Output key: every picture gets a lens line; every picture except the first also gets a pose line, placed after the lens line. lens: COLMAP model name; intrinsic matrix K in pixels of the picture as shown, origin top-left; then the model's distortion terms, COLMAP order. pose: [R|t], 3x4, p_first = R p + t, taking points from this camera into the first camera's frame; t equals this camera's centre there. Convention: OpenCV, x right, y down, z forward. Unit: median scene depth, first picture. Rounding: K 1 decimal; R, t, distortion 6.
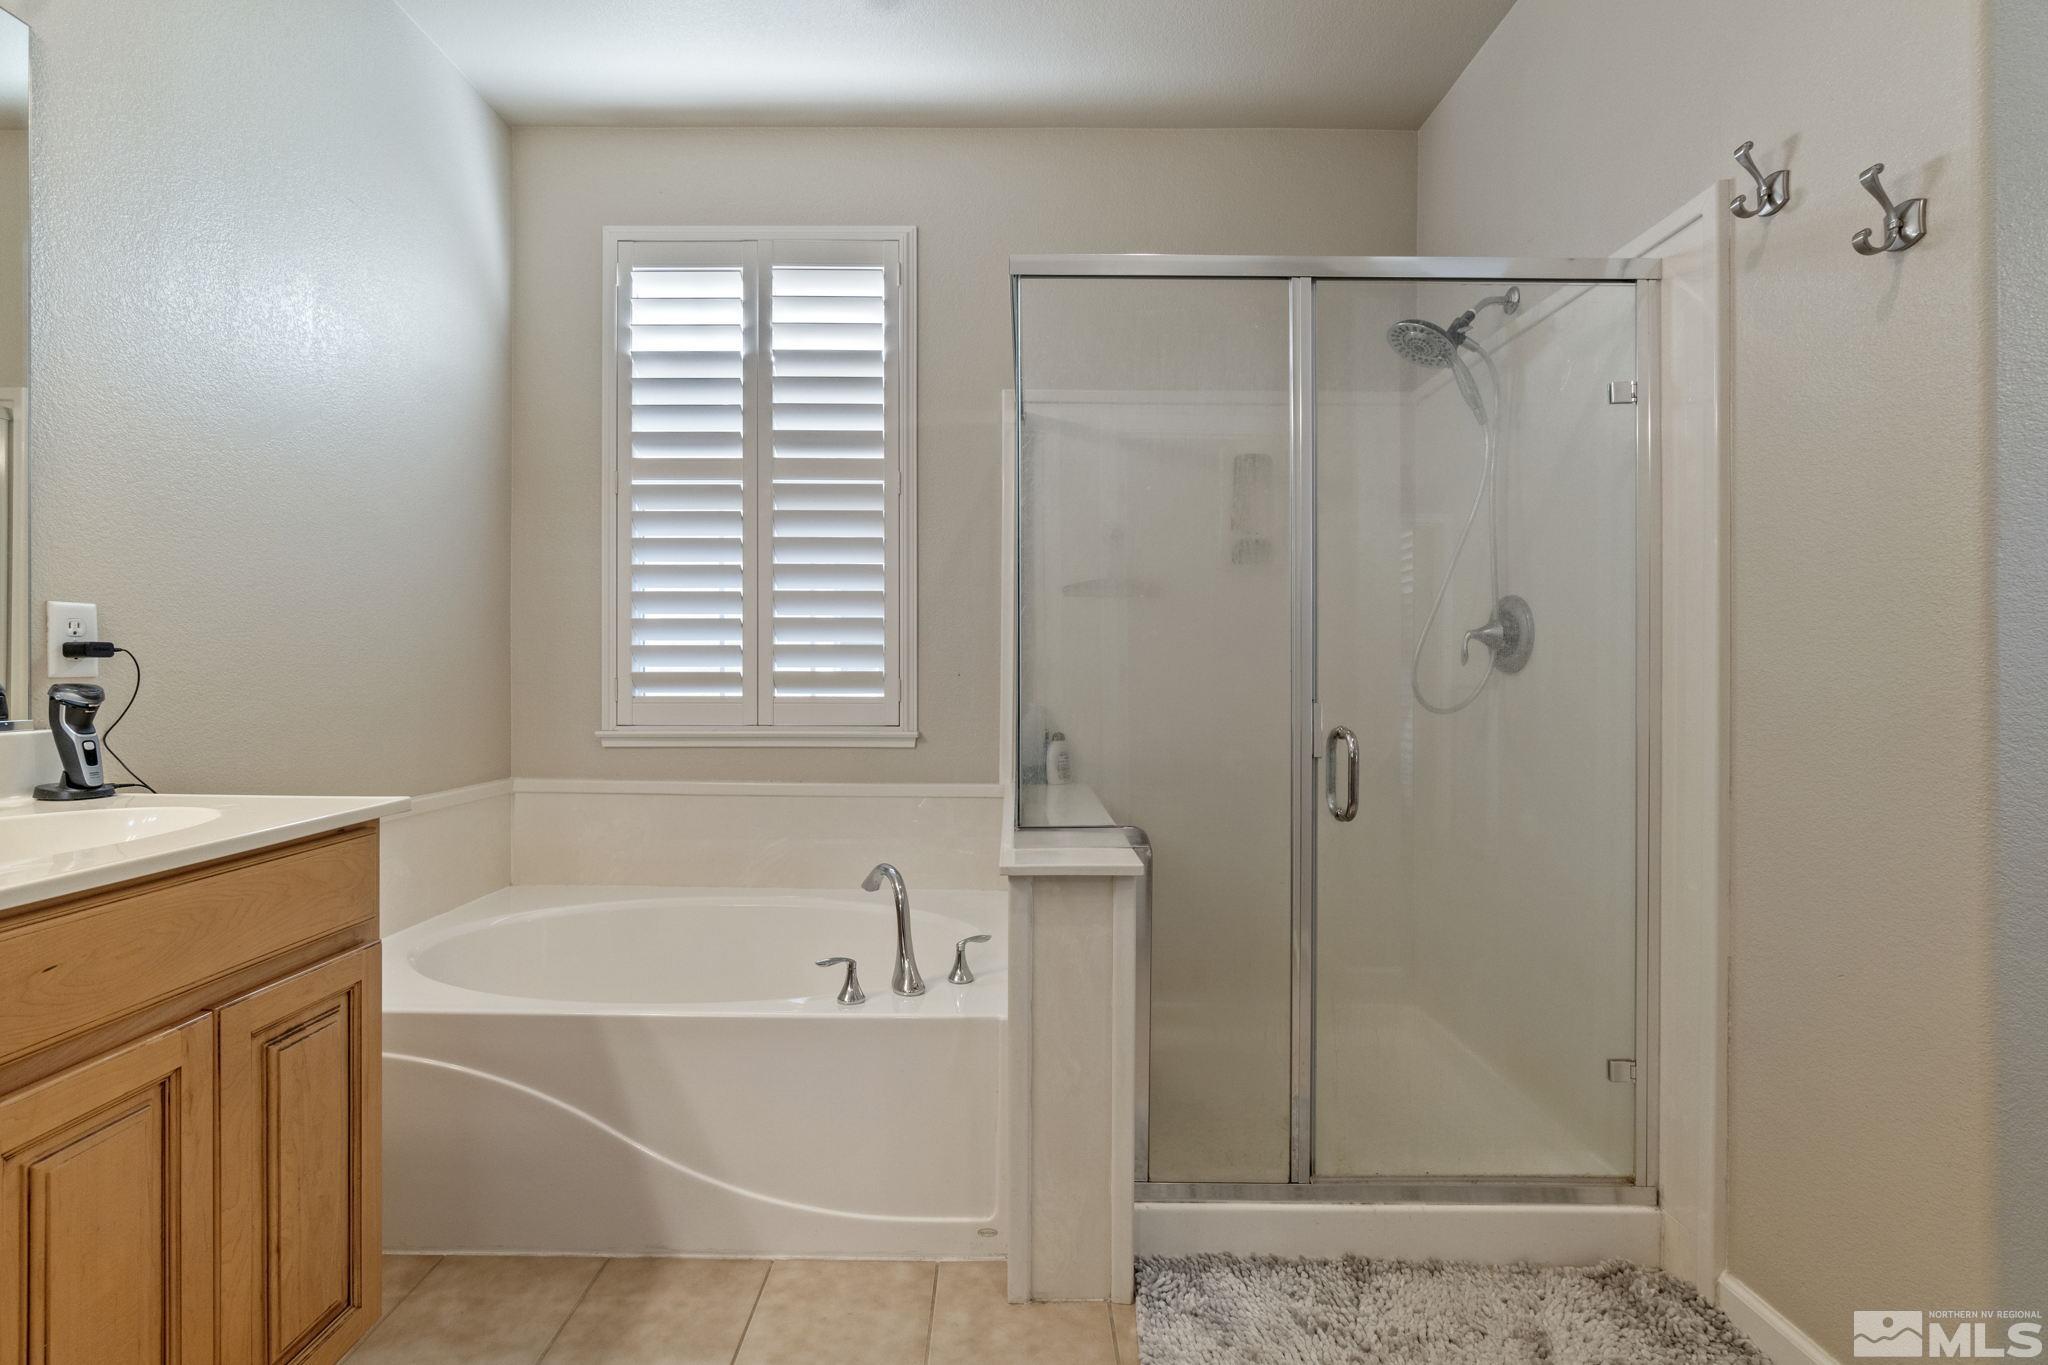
lens RADIAL K [[881.4, 0, 1011.0], [0, 881.4, 677.4], [0, 0, 1]] dist [-0.002310, 0.000024]
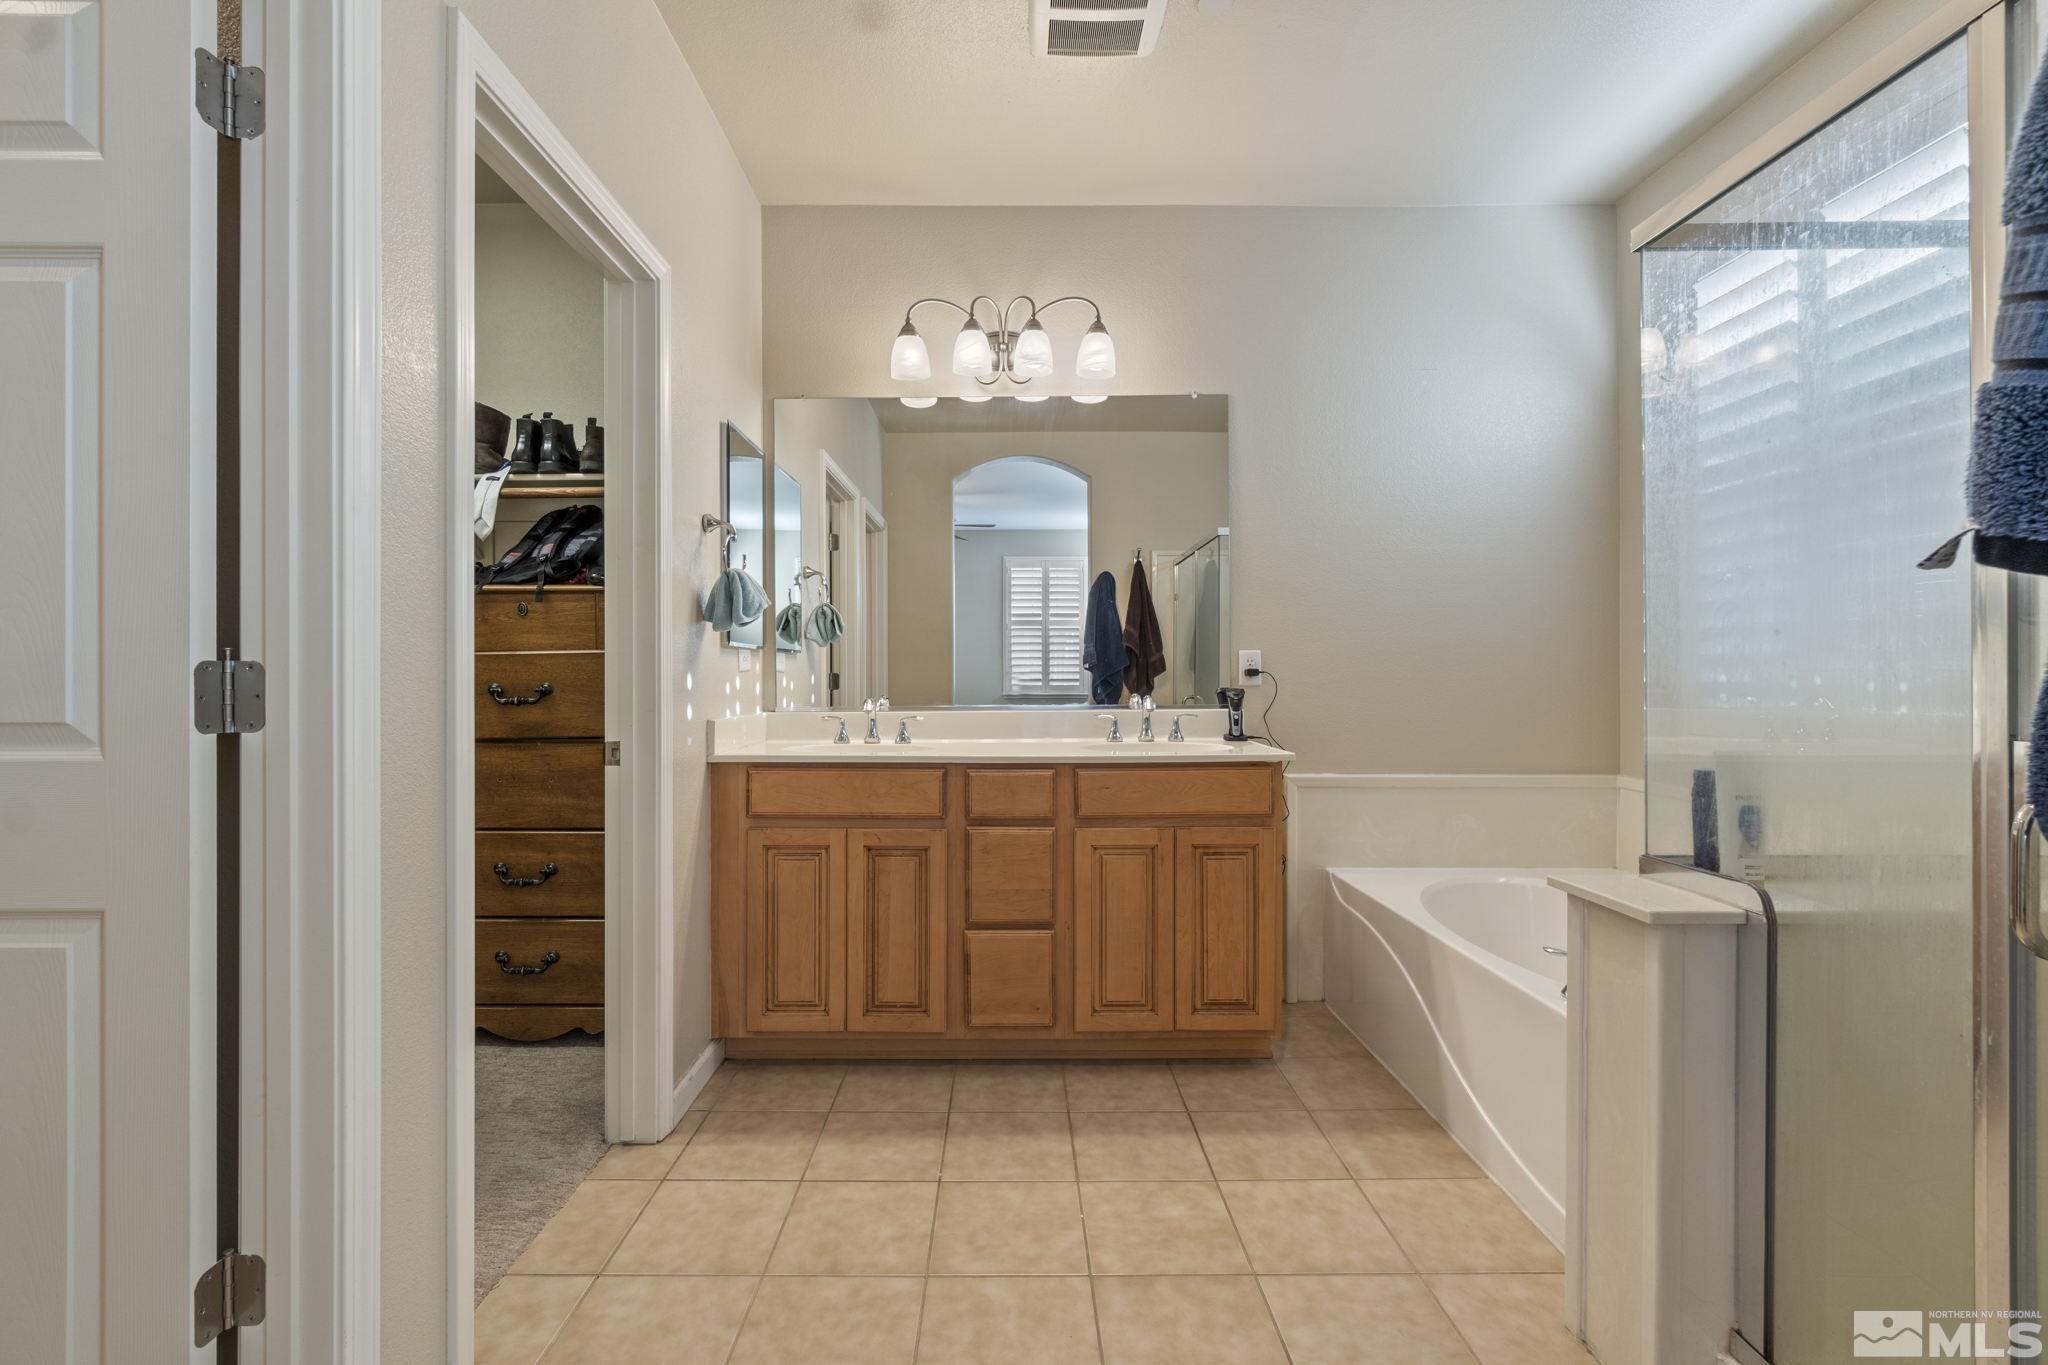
lens RADIAL K [[881.4, 0, 1011.0], [0, 881.4, 677.4], [0, 0, 1]] dist [-0.002310, 0.000024]
pose [[0.001848, -0.001321, -0.999997, 1.037850], [-0.002385, 0.999996, -0.001325, -0.014308], [0.999995, 0.002388, 0.001844, 0.395149]]
